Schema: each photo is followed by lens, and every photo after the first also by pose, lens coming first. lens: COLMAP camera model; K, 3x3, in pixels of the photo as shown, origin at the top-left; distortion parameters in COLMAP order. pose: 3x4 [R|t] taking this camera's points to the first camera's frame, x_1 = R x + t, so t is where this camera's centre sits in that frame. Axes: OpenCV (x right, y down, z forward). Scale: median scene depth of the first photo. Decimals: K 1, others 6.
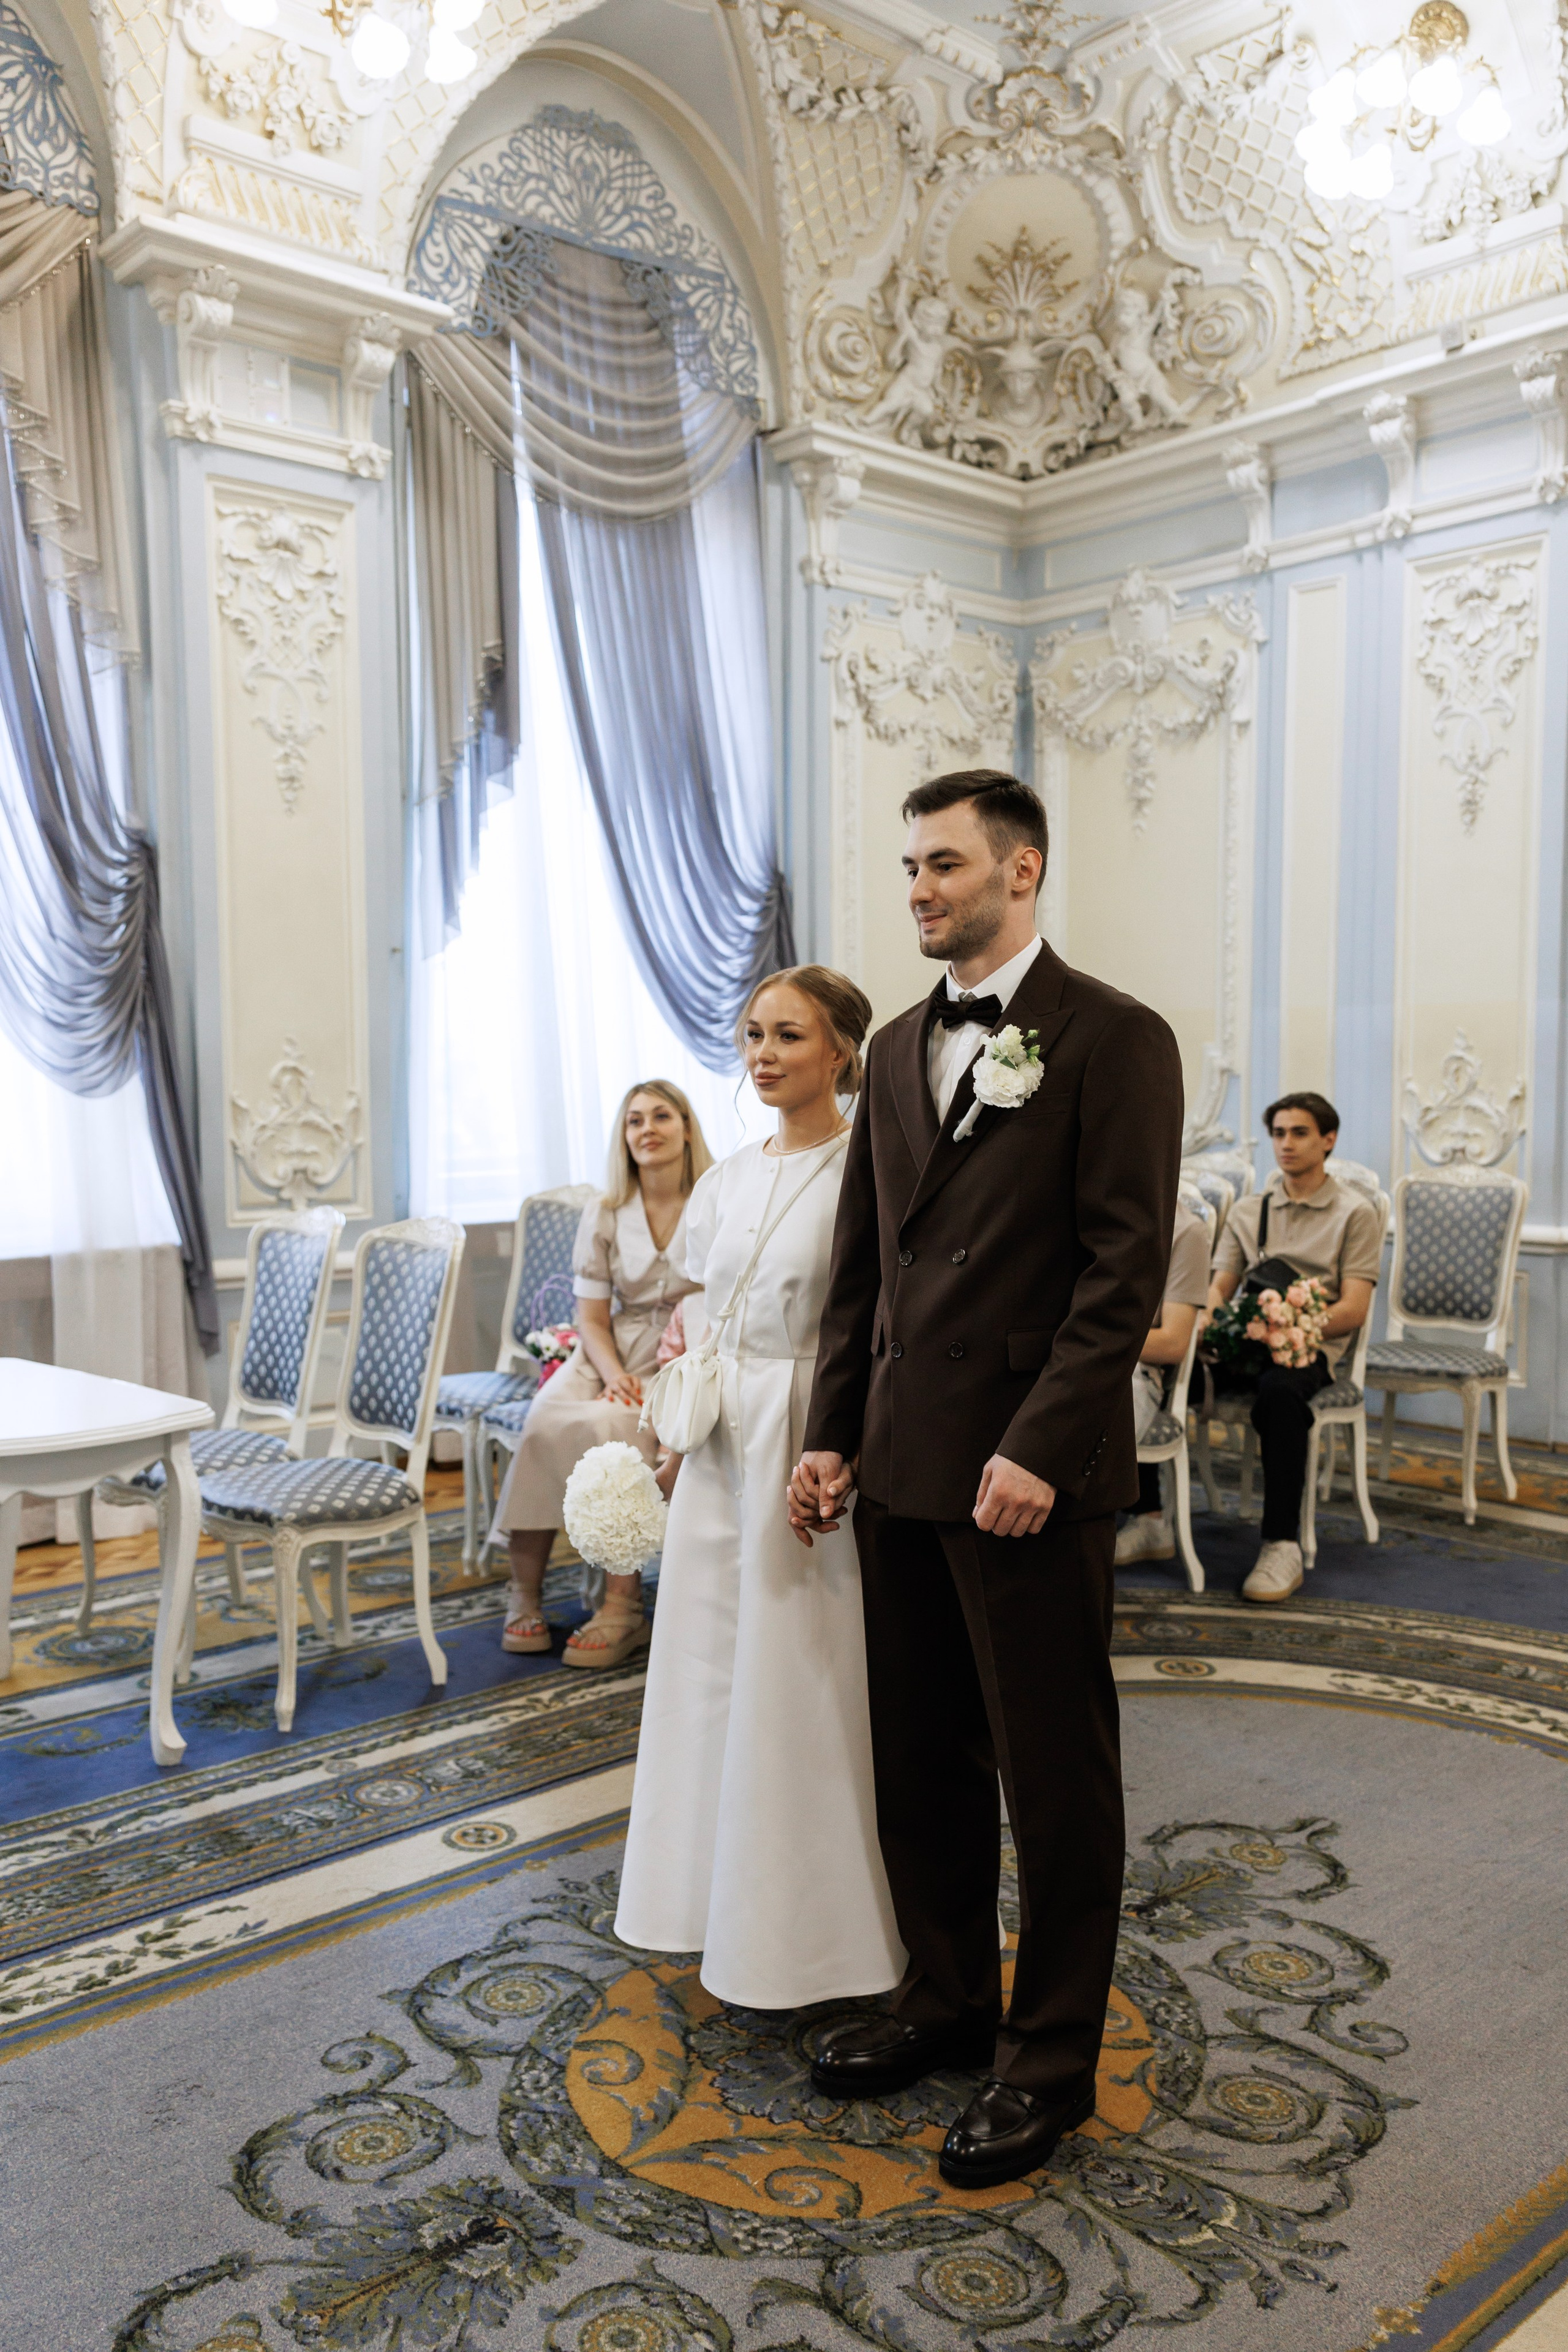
lens RADIAL K [[1972.8, 0, 787.2], [0, 1972.8, 1175.9], [0, 0, 1]] dist [0.093056, -0.067465]
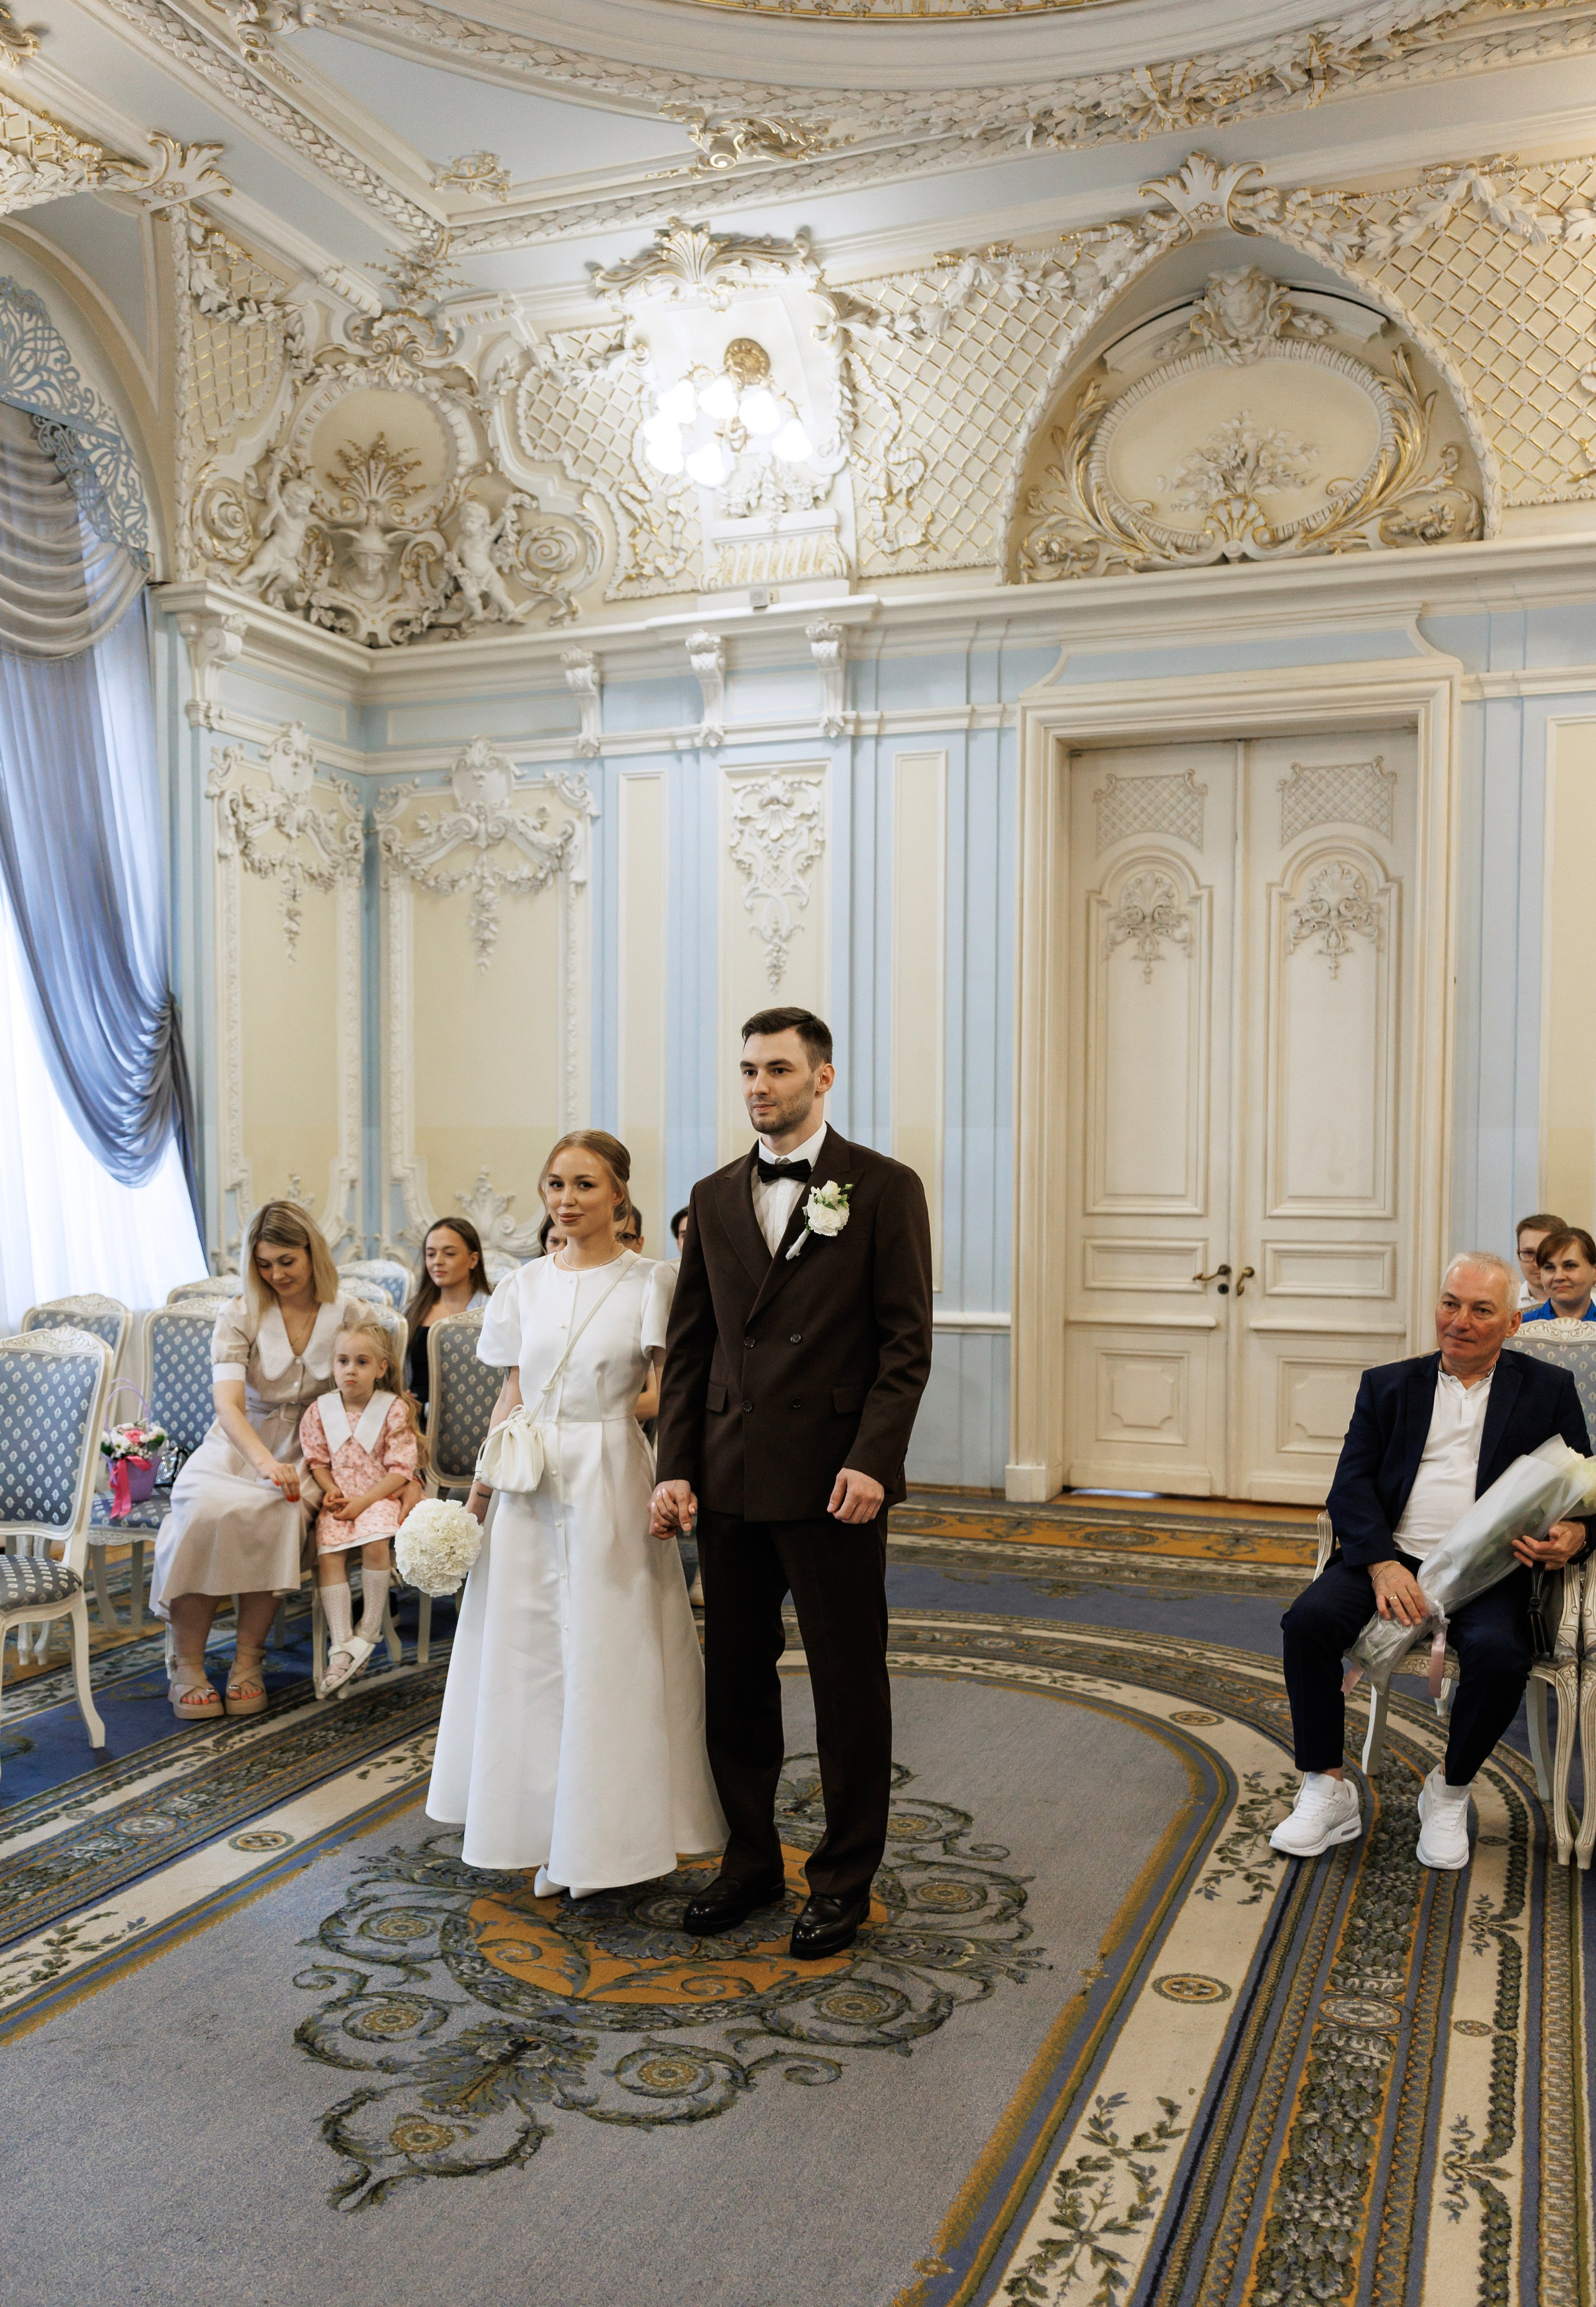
lens RADIAL K [[2023.4, 0, 784.0], [0, 2023.4, 1225.6], [0, 0, 1]] dist [0.025479, -0.043537]
pose [[0.898173, -0.010175, 0.439525, -0.233522], [0.019035, 0.999695, -0.015755, -0.008064], [-0.439230, 0.022517, 0.898092, -0.139889]]
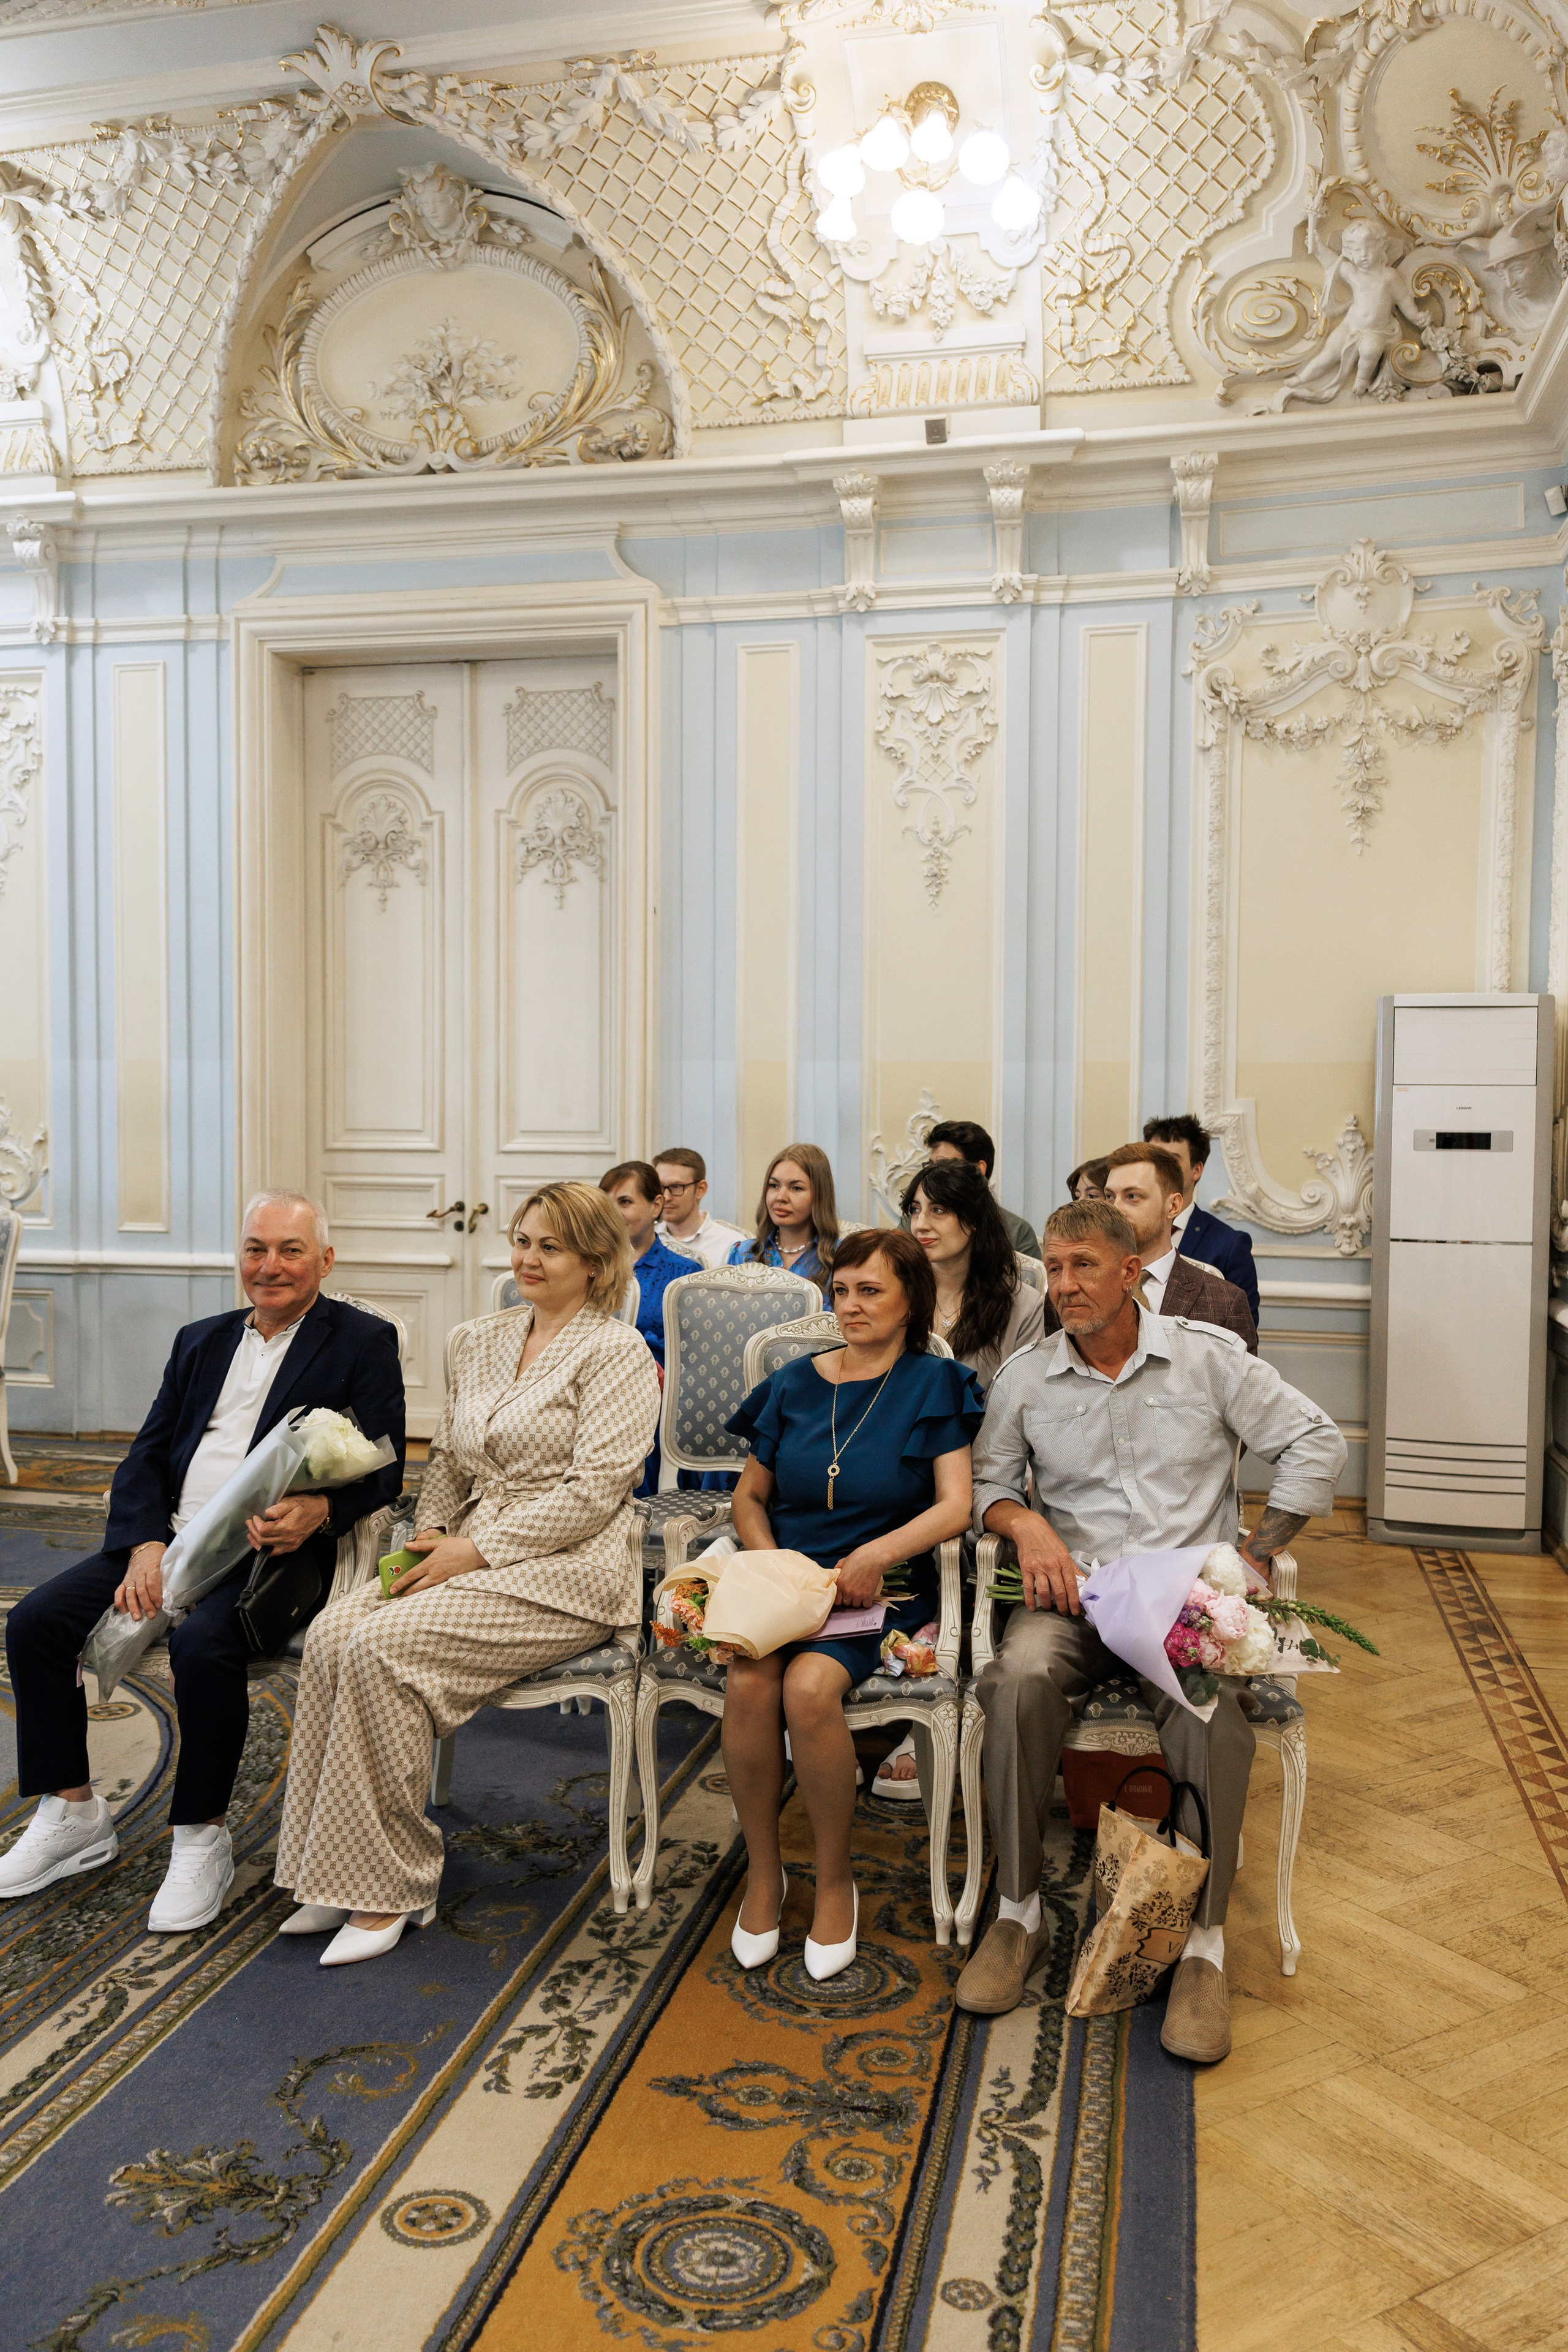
lens RADIAL K [[1870.9, 0, 789.7], [0, 1870.9, 1178.6], [0, 0, 1]] dist [0.020815, -0.035947]
pose [[0.820090, -0.018713, 0.571929, 0.108137], [0.025106, 0.999679, -0.003291, -0.003066], [-0.571684, 0.017058, 0.820297, -0.177009]]
